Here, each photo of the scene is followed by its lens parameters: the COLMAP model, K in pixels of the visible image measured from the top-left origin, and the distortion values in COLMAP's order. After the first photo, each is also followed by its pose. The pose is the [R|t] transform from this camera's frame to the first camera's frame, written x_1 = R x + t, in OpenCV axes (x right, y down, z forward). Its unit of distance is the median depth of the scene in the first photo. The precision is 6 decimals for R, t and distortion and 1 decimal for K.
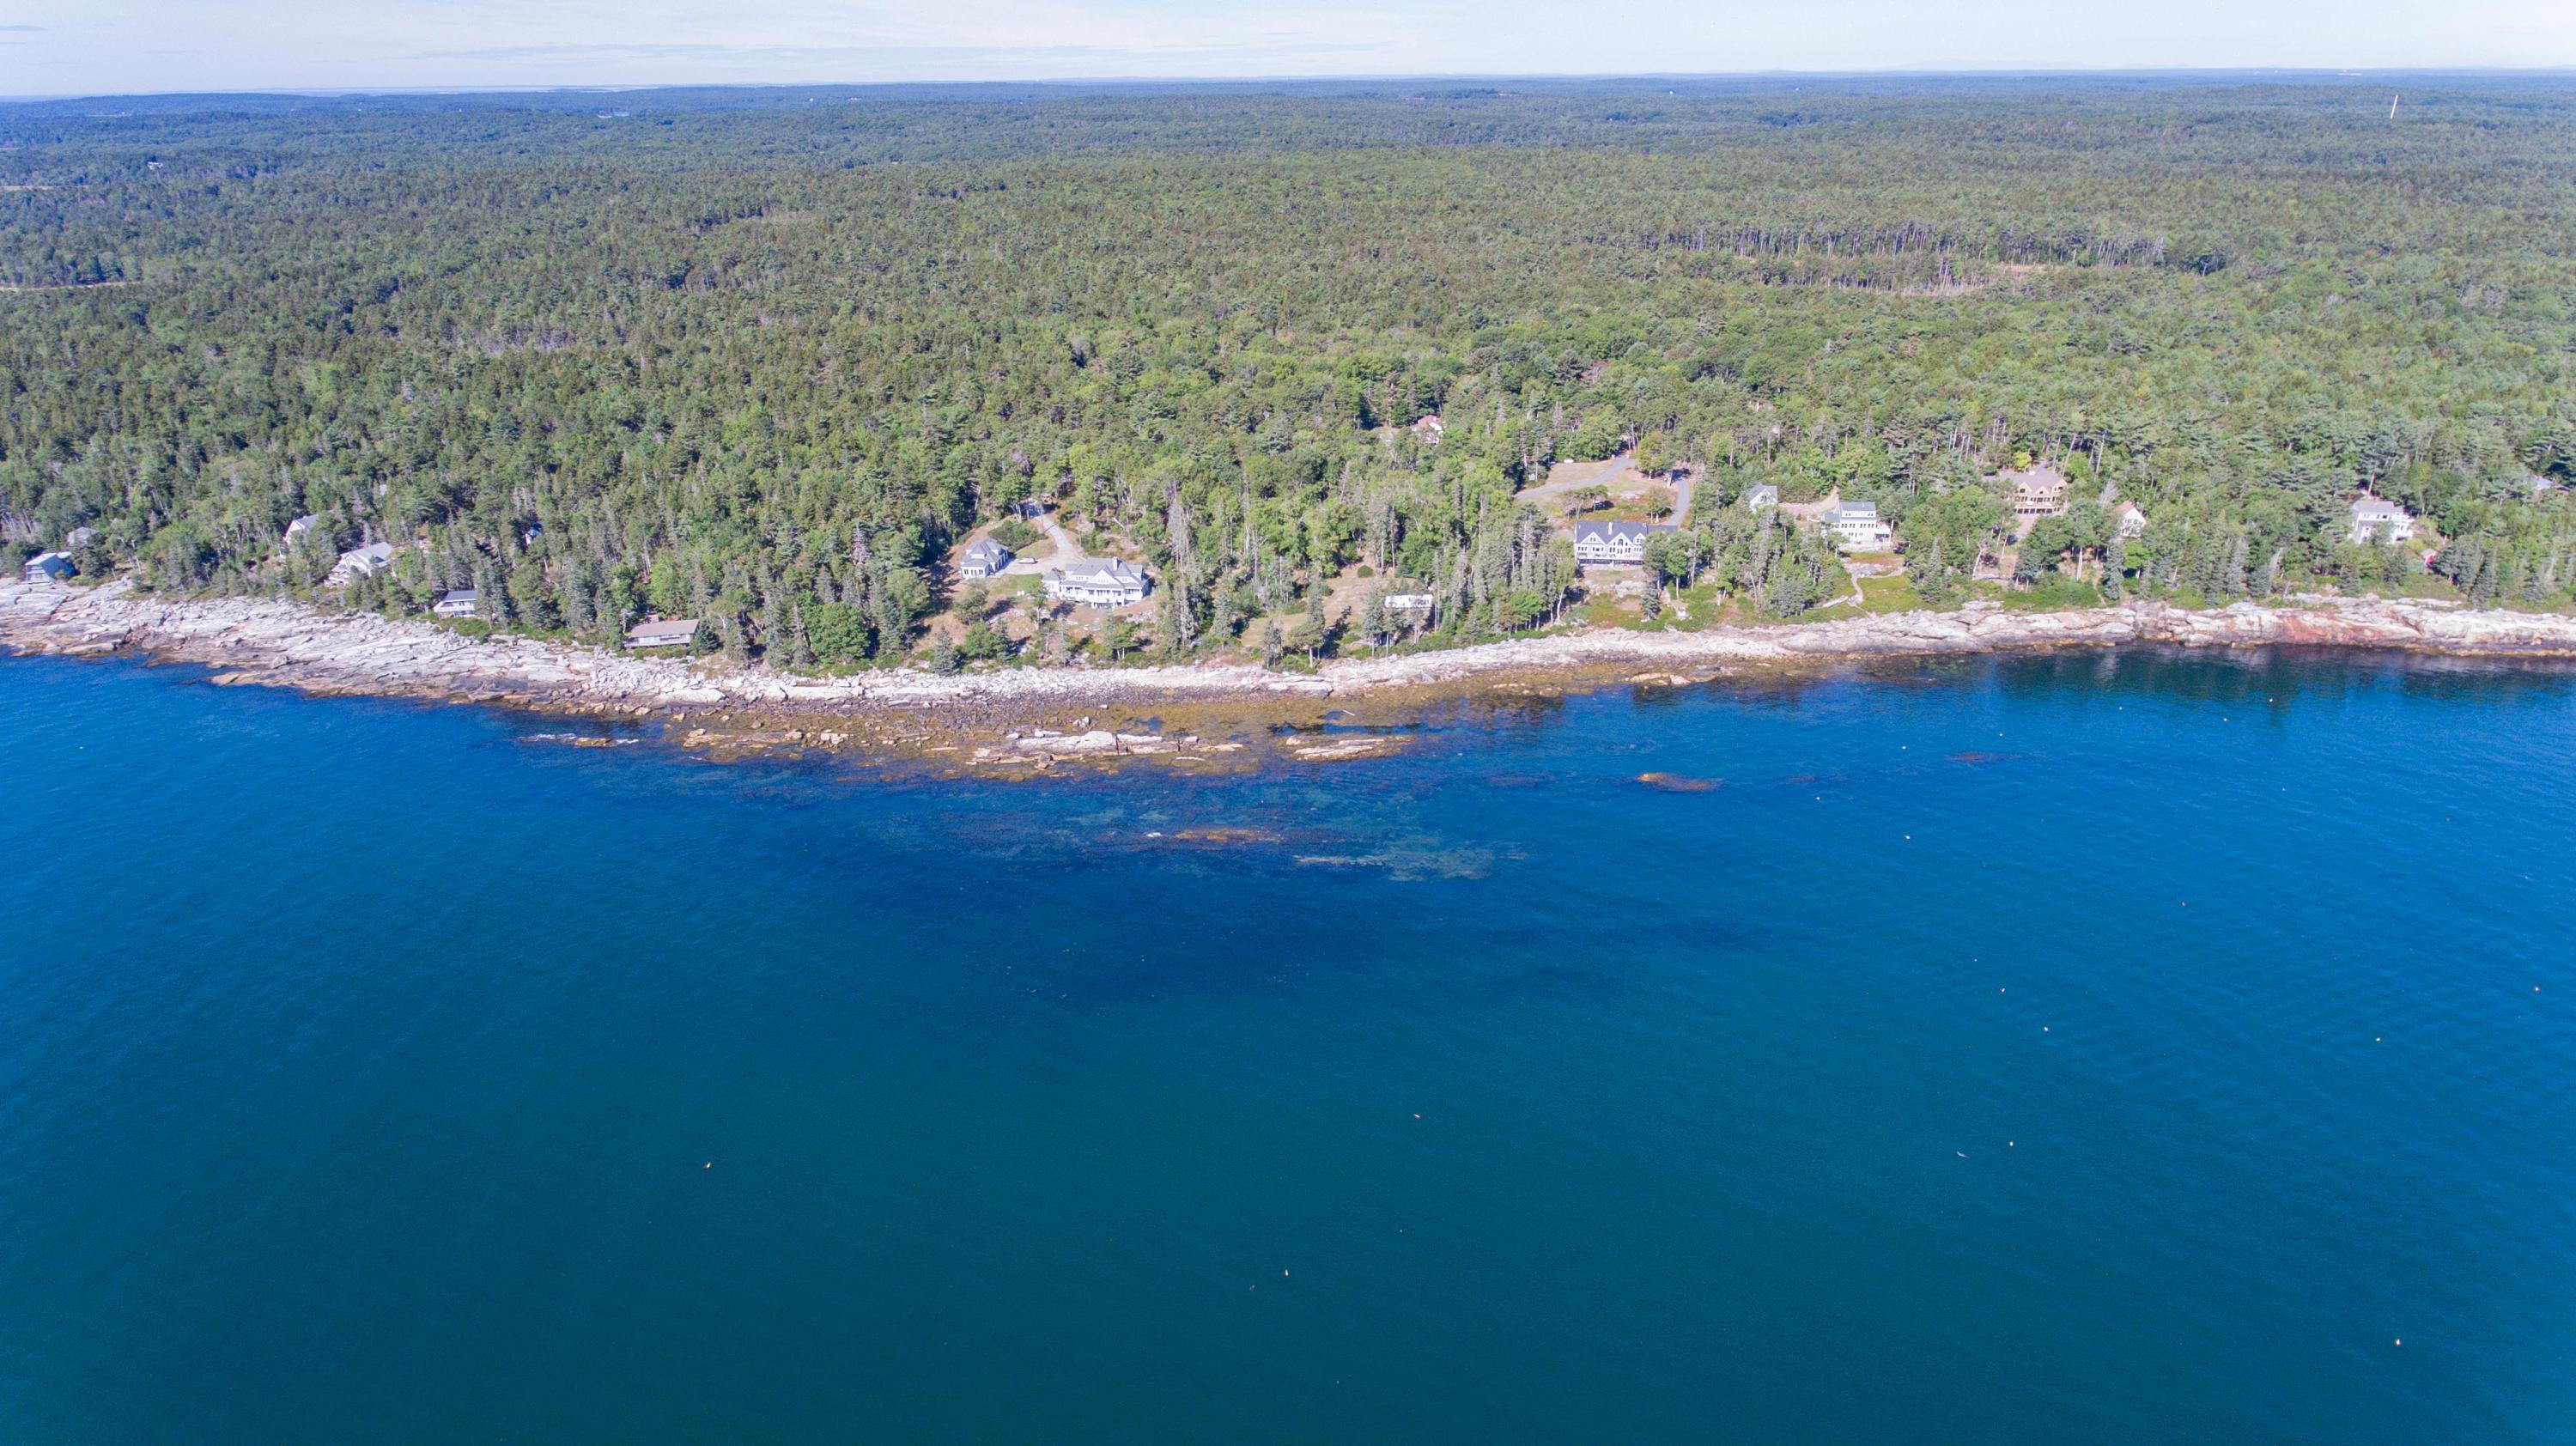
lens RADIAL K [[1503.8, 0, 1303.8], [0, 1503.8, 730.8], [0, 0, 1]] dist [0.000960, -0.002865]
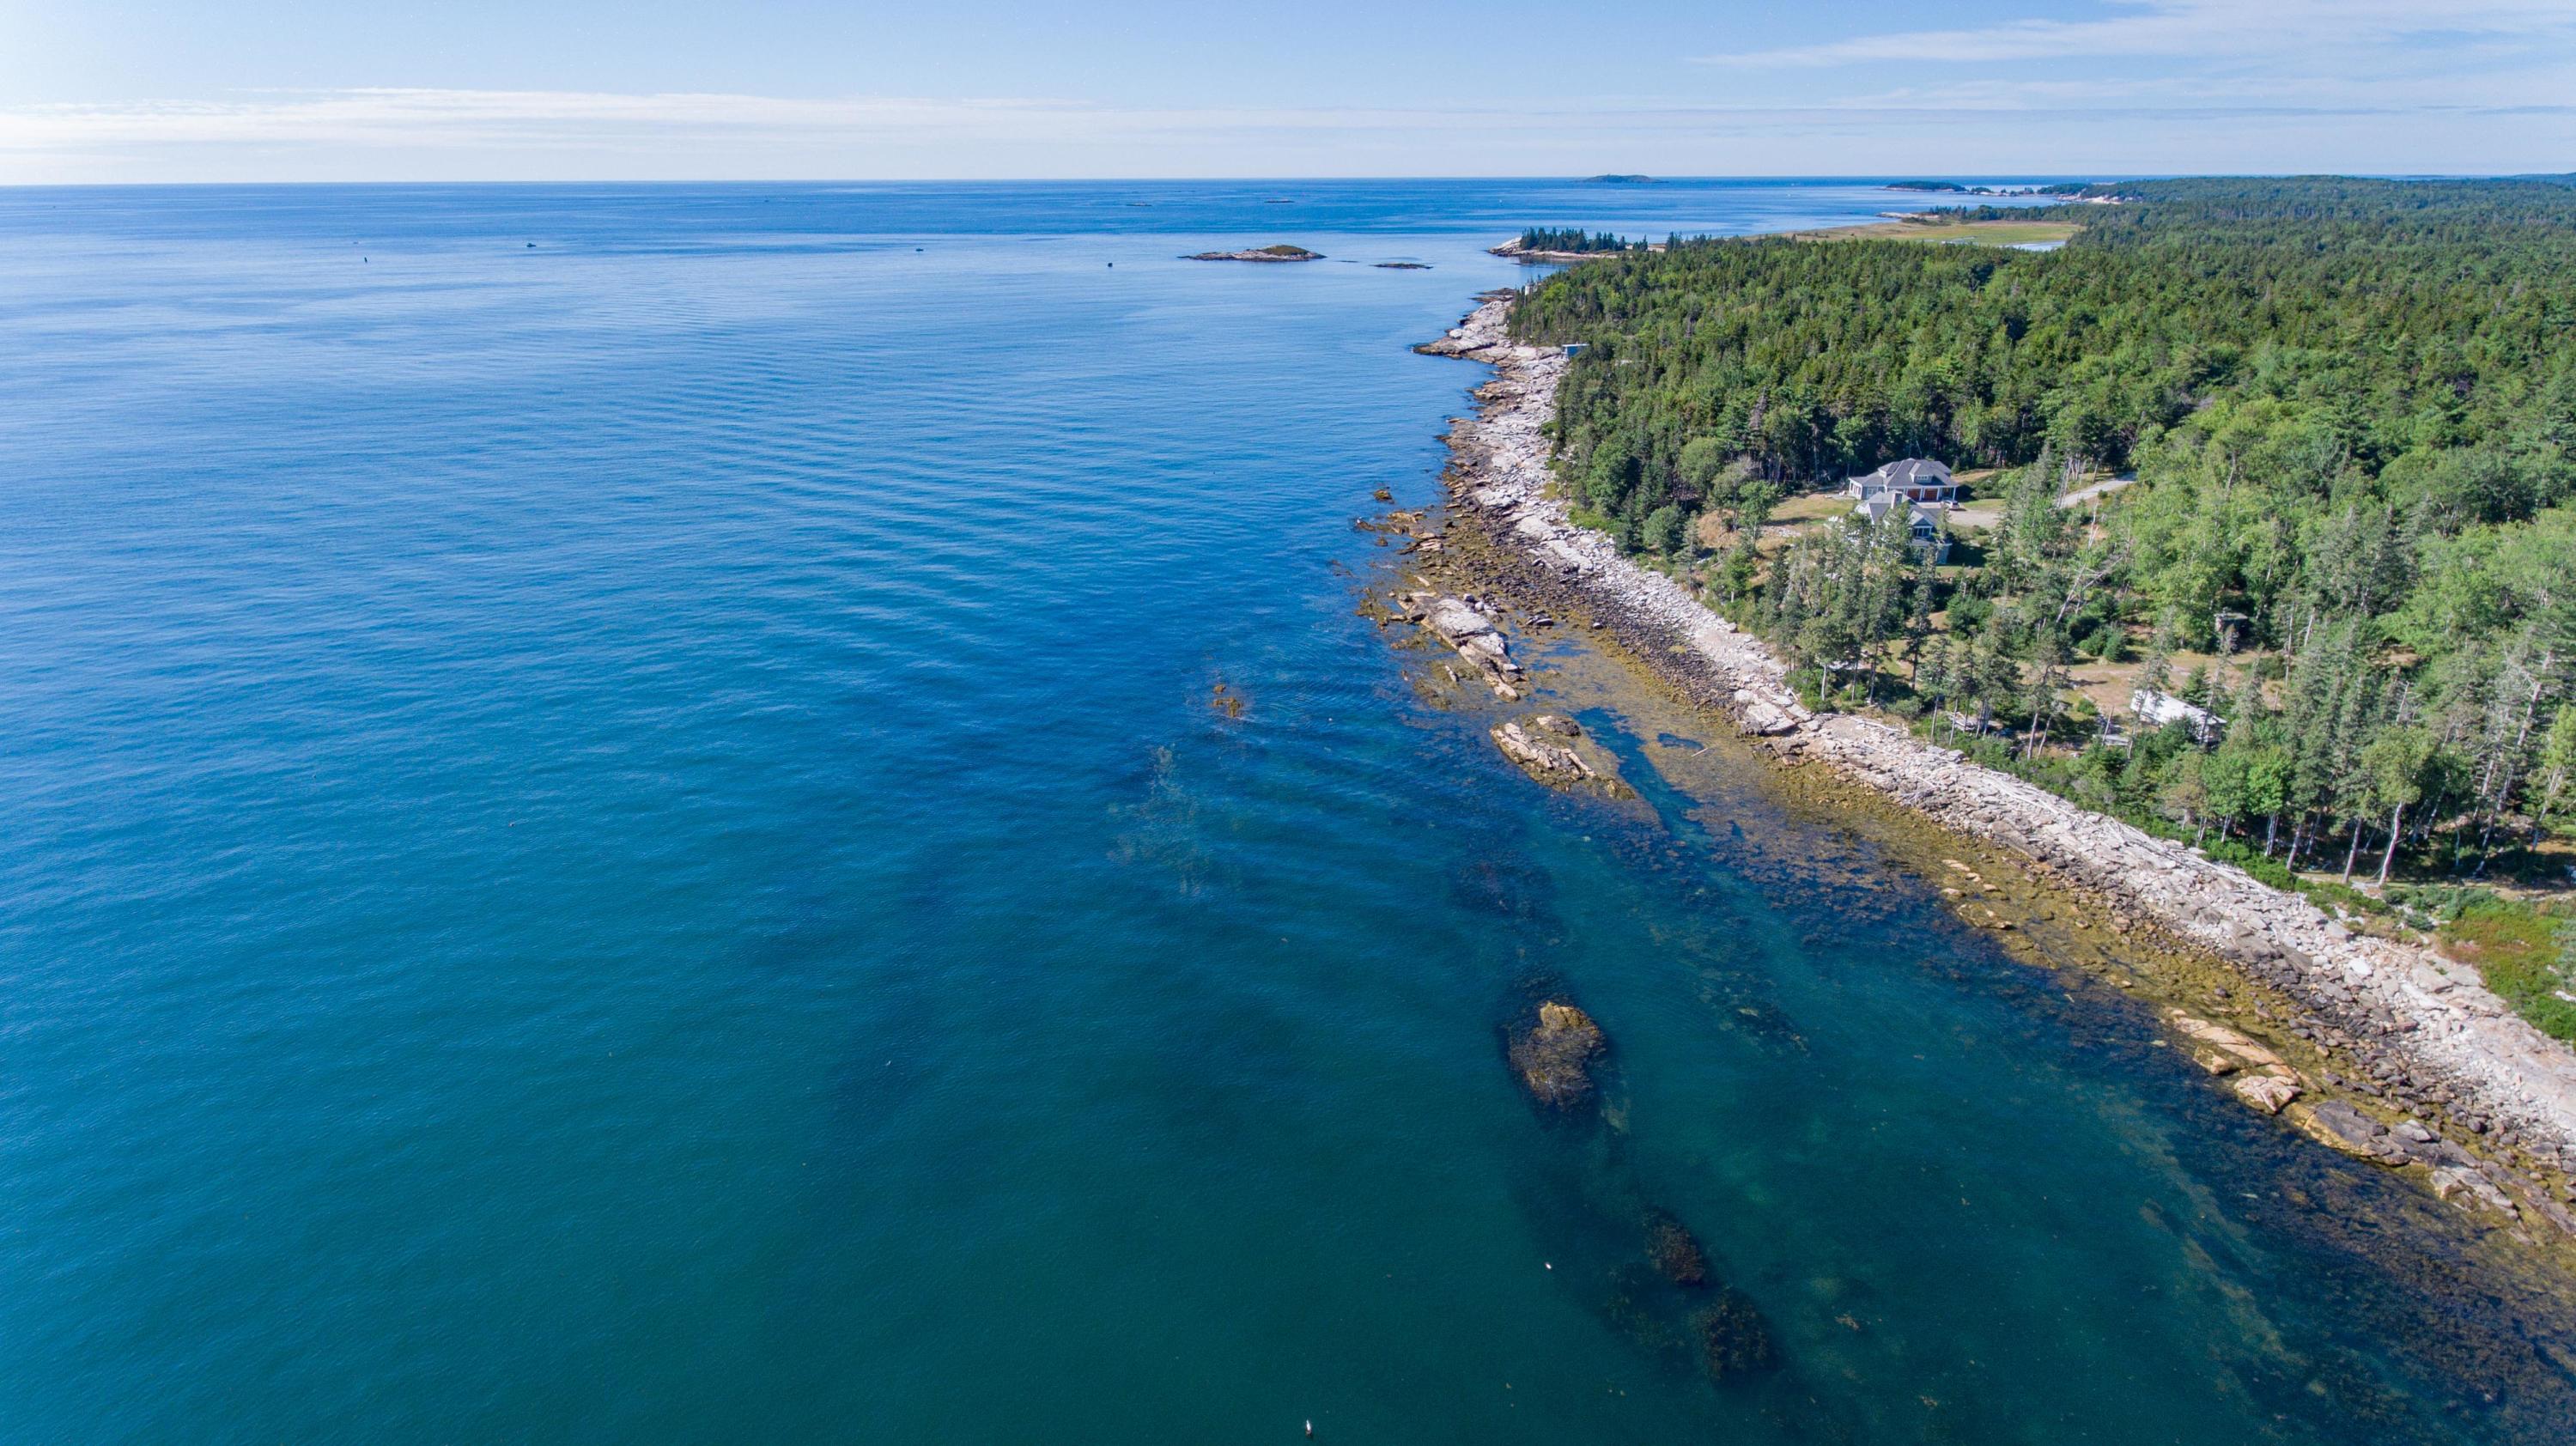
lens RADIAL K [[1503.8, 0, 1303.8], [0, 1503.8, 730.8], [0, 0, 1]] dist [0.000960, -0.002865]
pose [[0.111206, 0.352227, -0.929284, 0.451454], [-0.392799, 0.874522, 0.284465, -0.102394], [0.912876, 0.333388, 0.235606, 0.611091]]
